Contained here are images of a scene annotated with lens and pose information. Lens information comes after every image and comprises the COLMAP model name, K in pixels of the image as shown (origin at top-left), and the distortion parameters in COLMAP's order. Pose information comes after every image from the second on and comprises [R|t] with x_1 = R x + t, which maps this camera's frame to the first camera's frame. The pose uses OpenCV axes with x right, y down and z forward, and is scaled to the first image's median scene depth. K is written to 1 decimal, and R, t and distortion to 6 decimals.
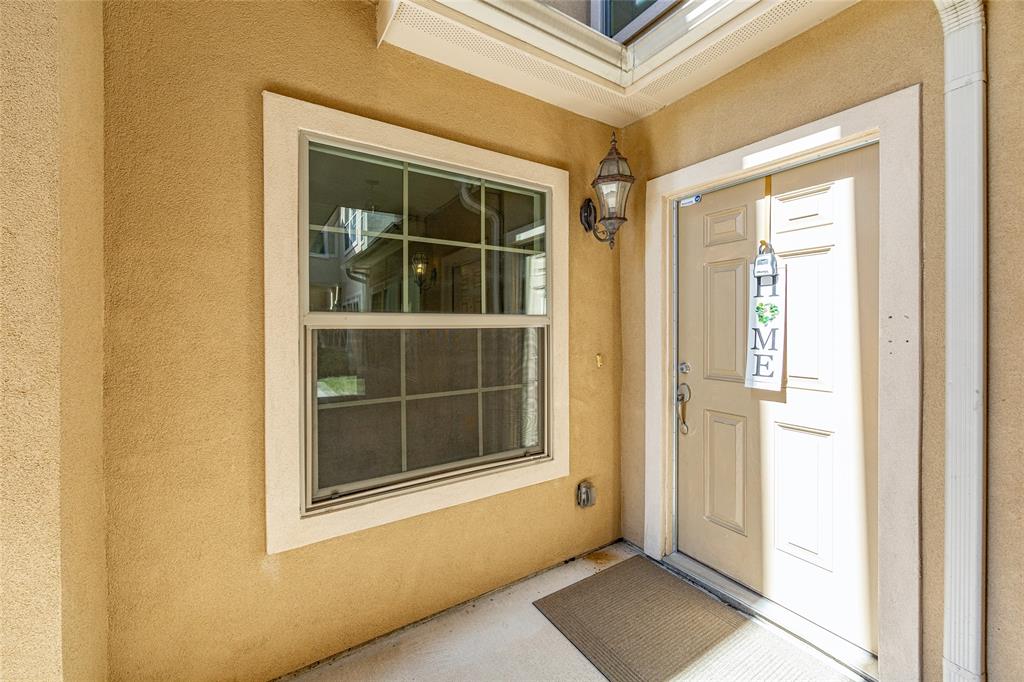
lens RADIAL K [[395.8, 0, 511.5], [0, 395.8, 326.5], [0, 0, 1]] dist [0.001542, 0.000162]
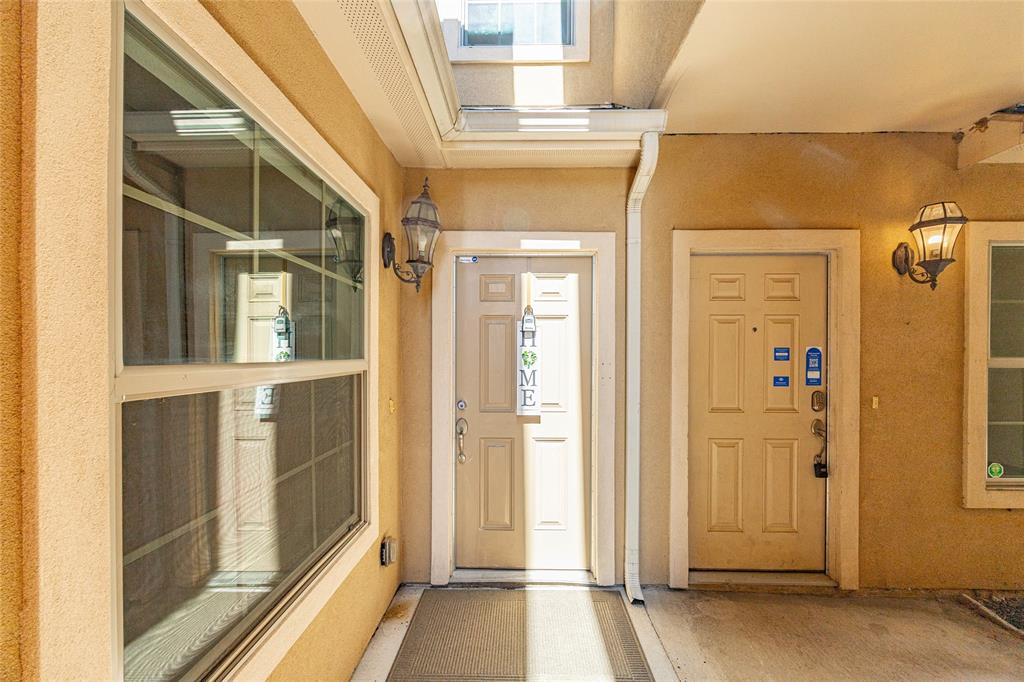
lens RADIAL K [[422.7, 0, 477.2], [0, 422.7, 353.5], [0, 0, 1]] dist [-0.002689, -0.000042]
pose [[0.553904, 0.001921, 0.832578, -0.643948], [-0.003548, 0.999994, 0.000053, -0.049744], [-0.832573, -0.002983, 0.553907, 0.341726]]
